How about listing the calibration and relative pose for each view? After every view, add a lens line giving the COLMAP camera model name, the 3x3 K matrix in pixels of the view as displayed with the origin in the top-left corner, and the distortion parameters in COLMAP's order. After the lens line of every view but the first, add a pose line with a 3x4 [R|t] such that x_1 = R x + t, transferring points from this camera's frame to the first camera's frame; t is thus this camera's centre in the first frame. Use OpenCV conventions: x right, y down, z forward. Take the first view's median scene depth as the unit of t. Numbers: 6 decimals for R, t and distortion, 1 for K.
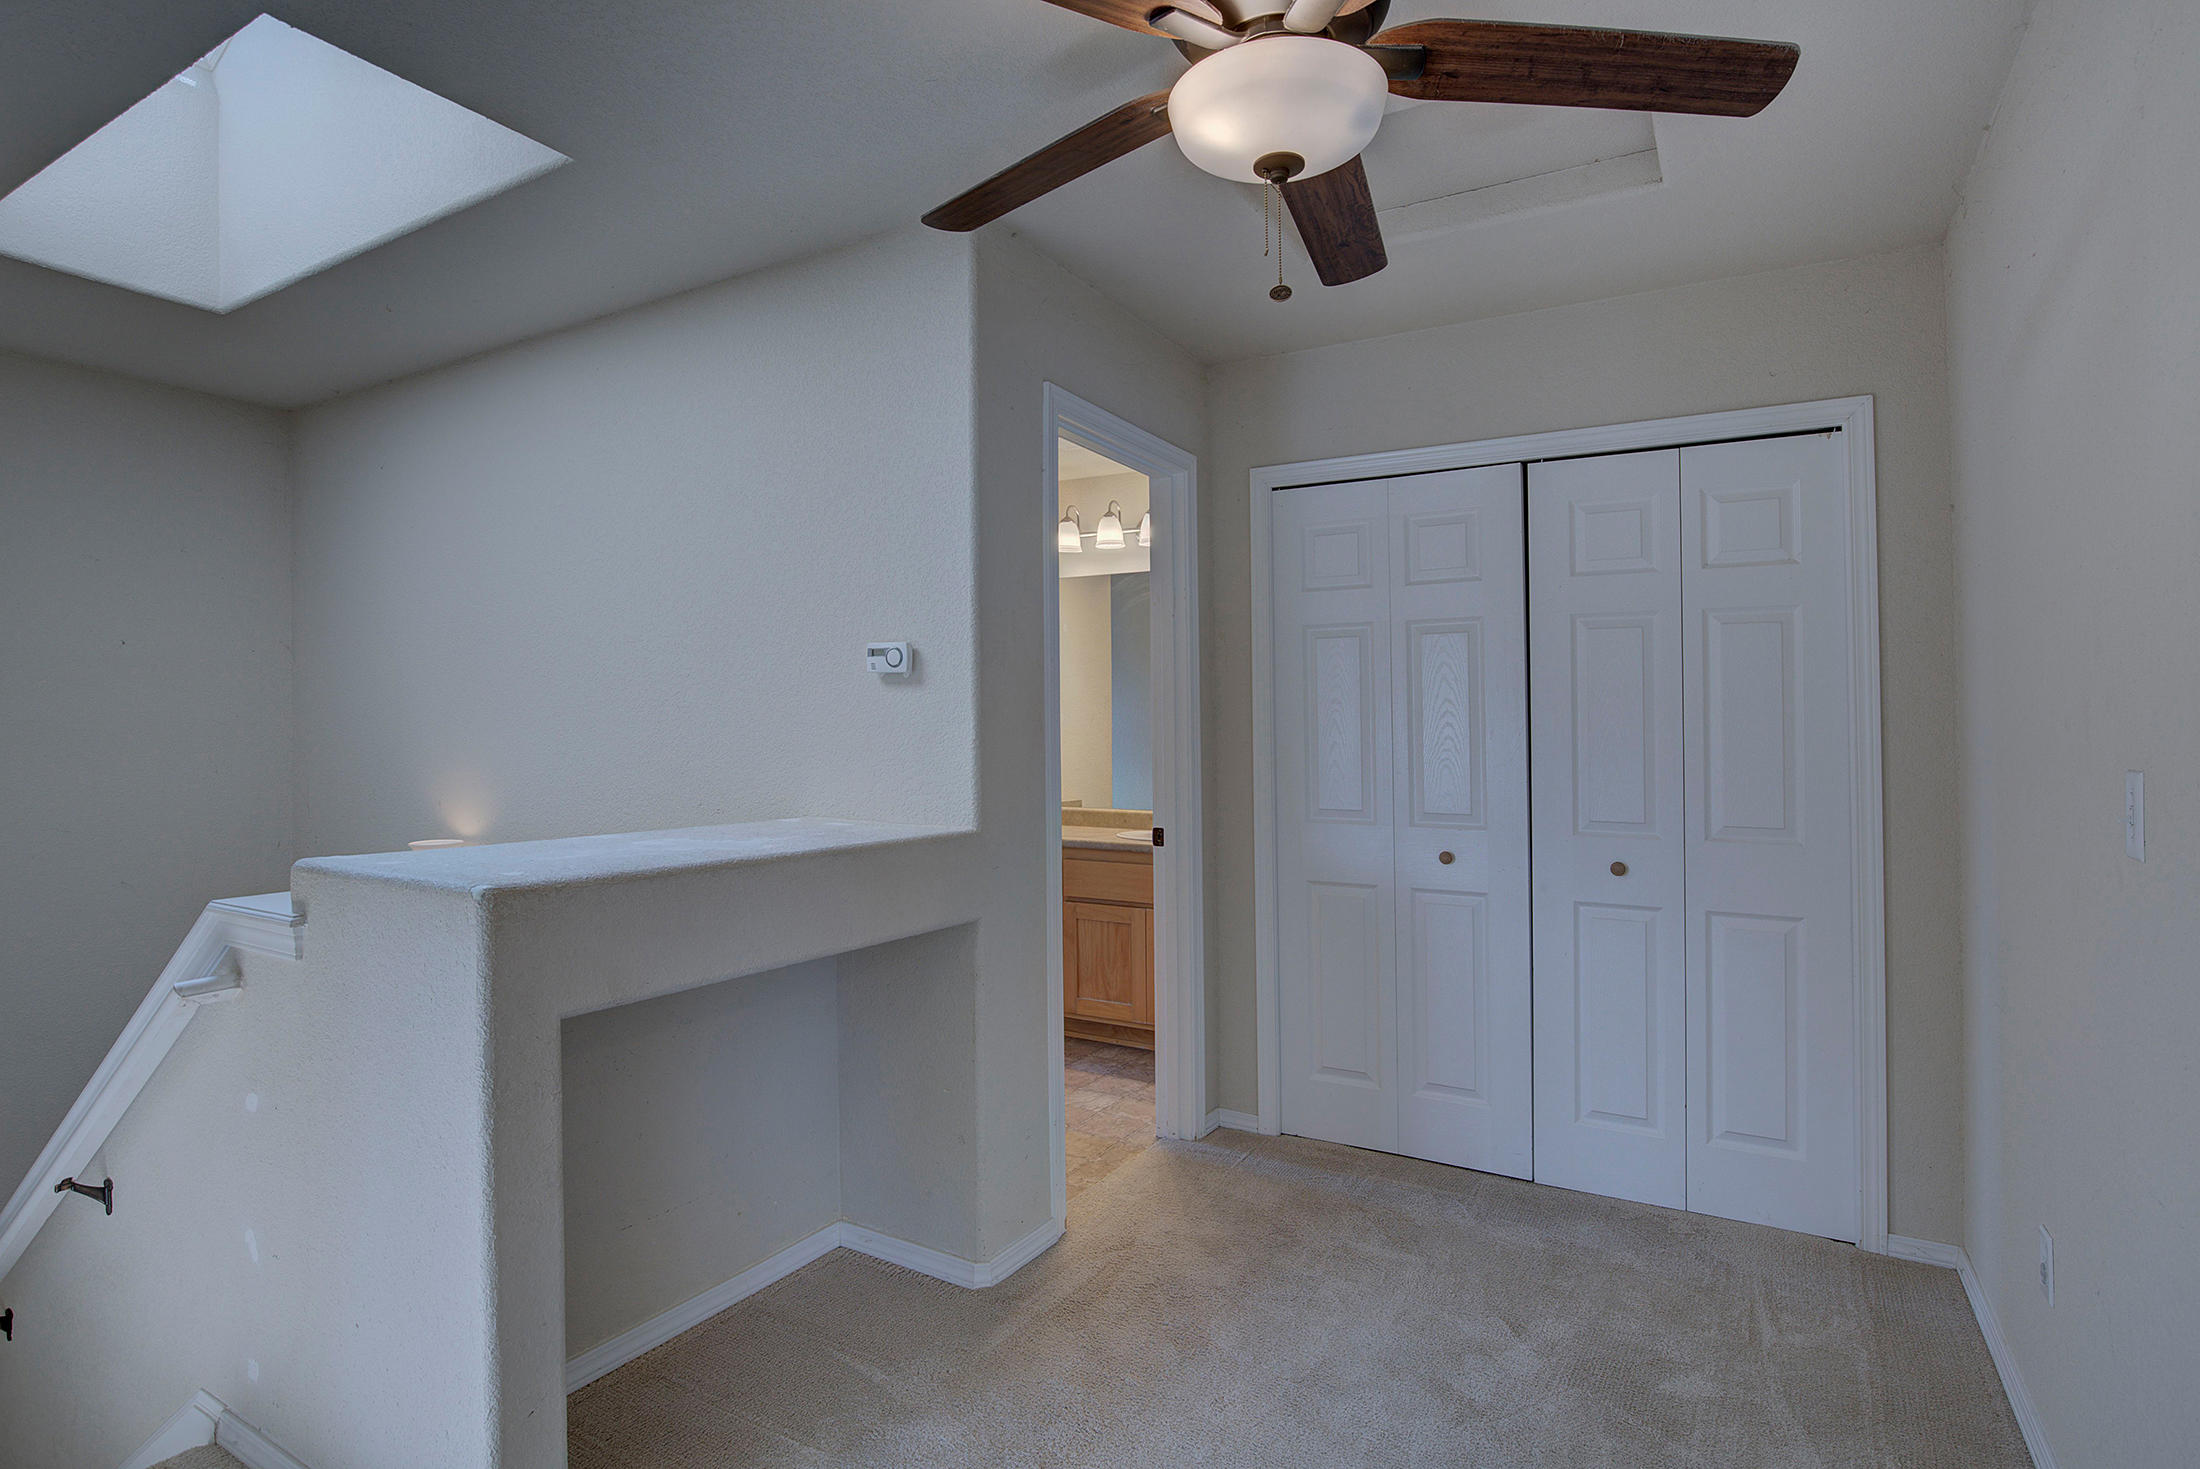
lens RADIAL K [[1089.6, 0, 1102.1], [0, 1089.6, 735.6], [0, 0, 1]] dist [-0.030947, 0.002561]
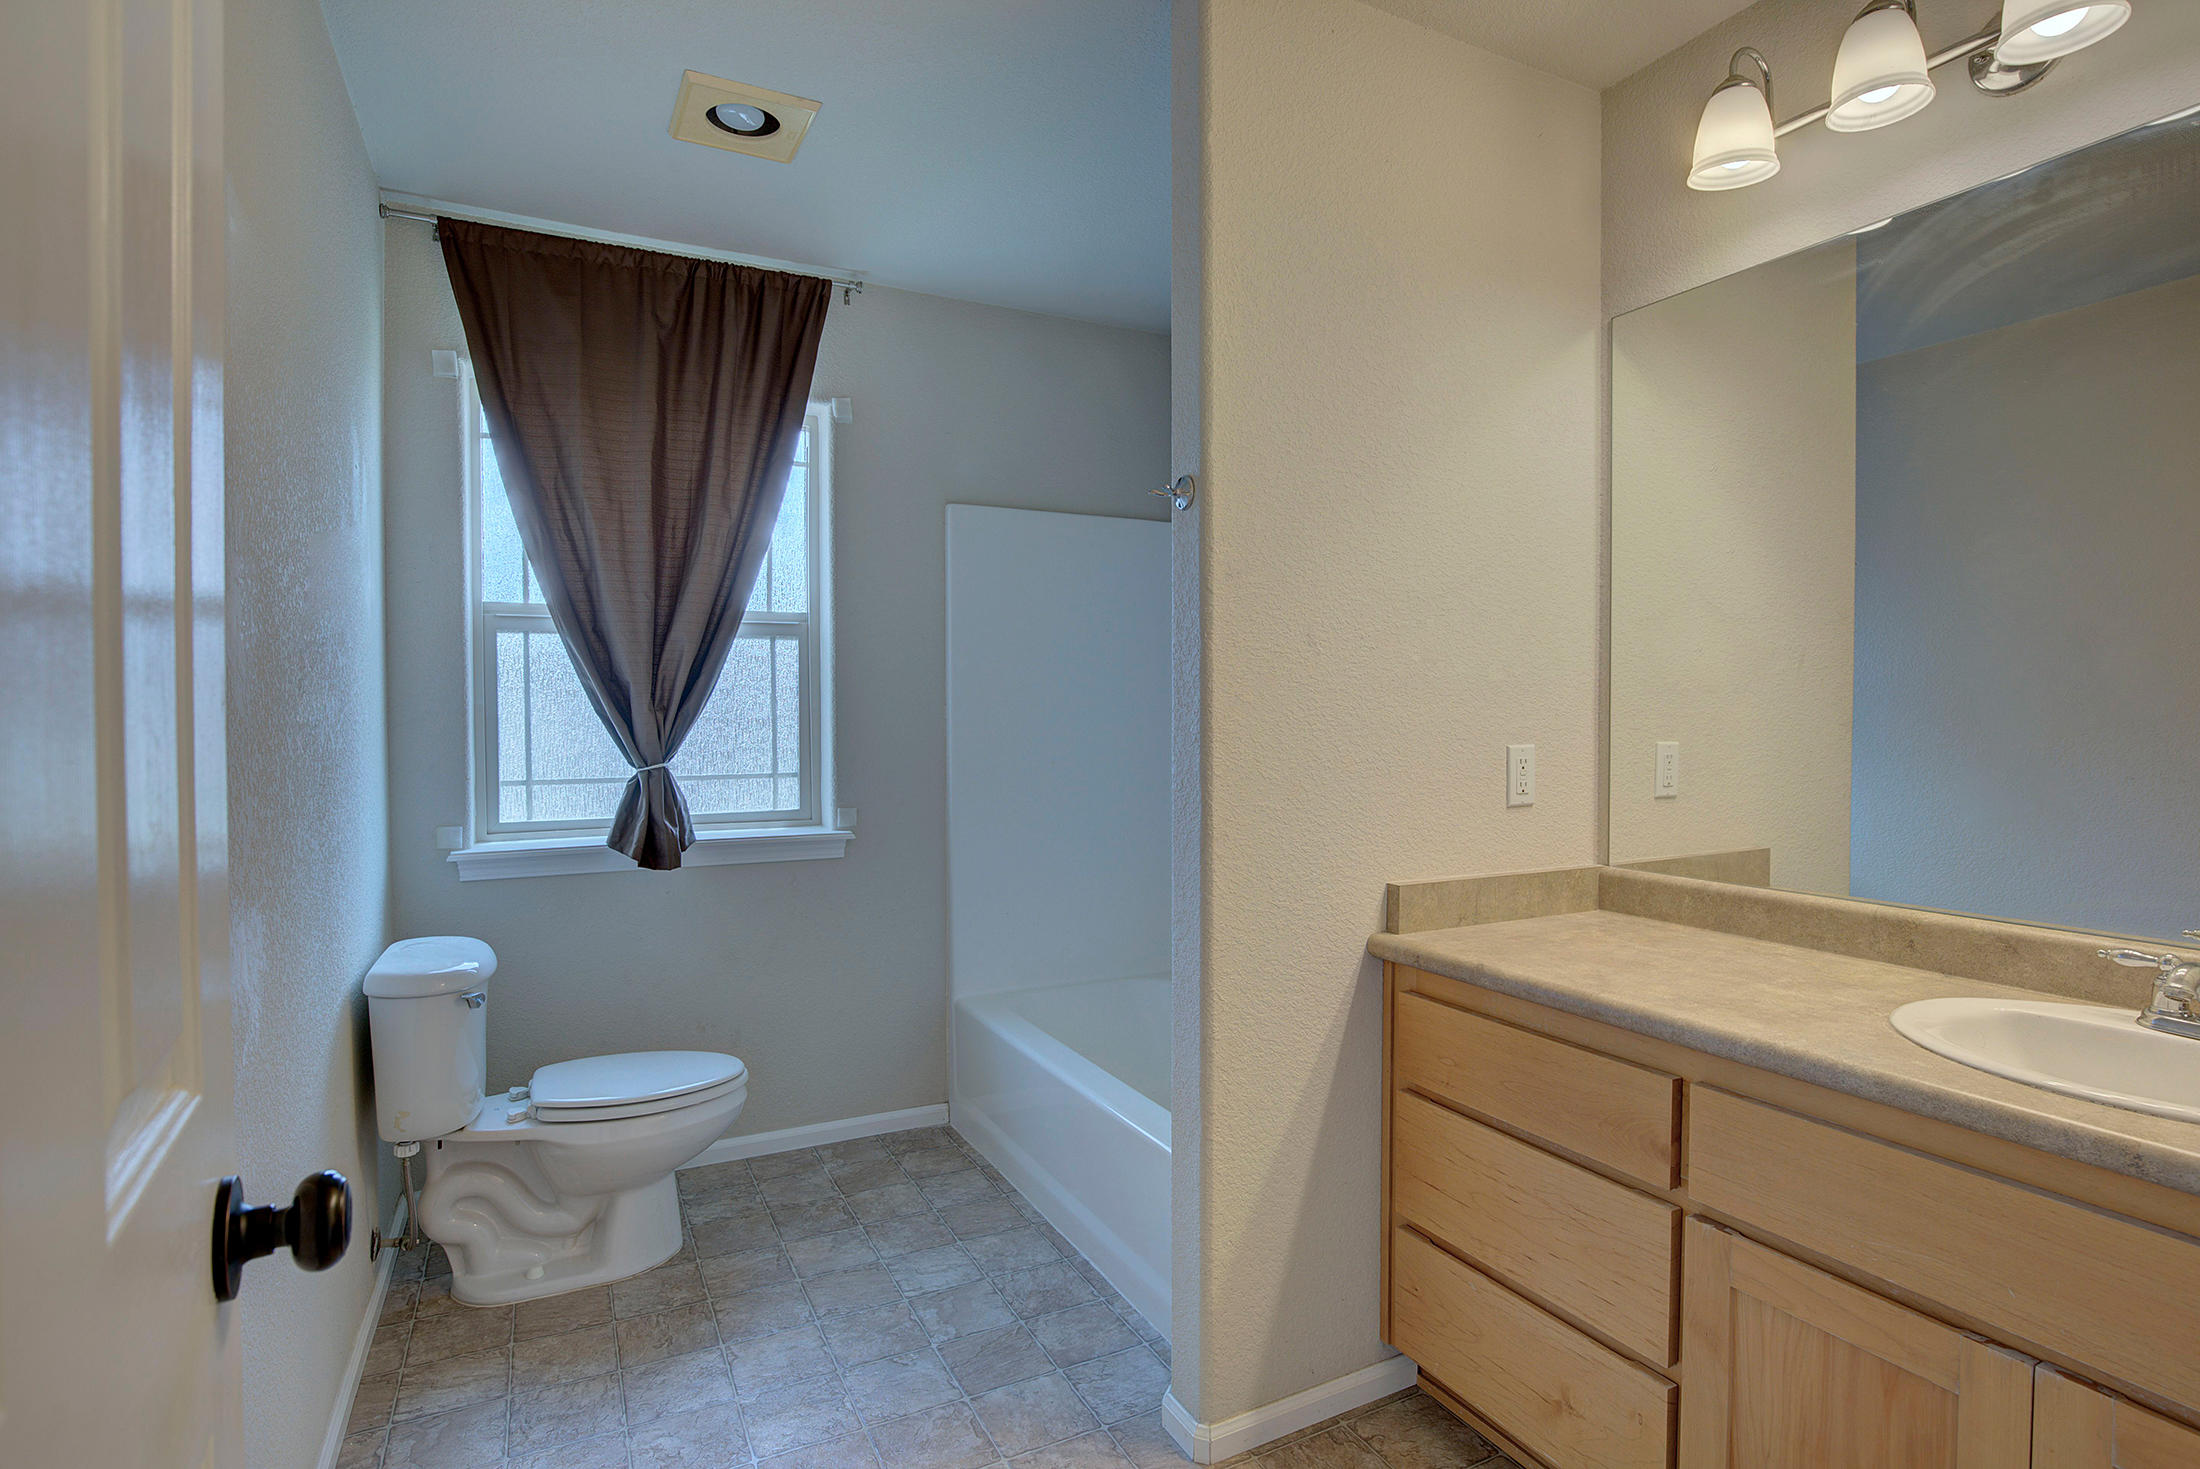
lens RADIAL K [[1089.6, 0, 1101.3], [0, 1089.6, 734.1], [0, 0, 1]] dist [-0.030947, 0.002561]
pose [[0.838749, 0.022920, -0.544035, -0.010948], [-0.007170, 0.999492, 0.031055, 0.003627], [0.544471, -0.022147, 0.838487, 0.588764]]
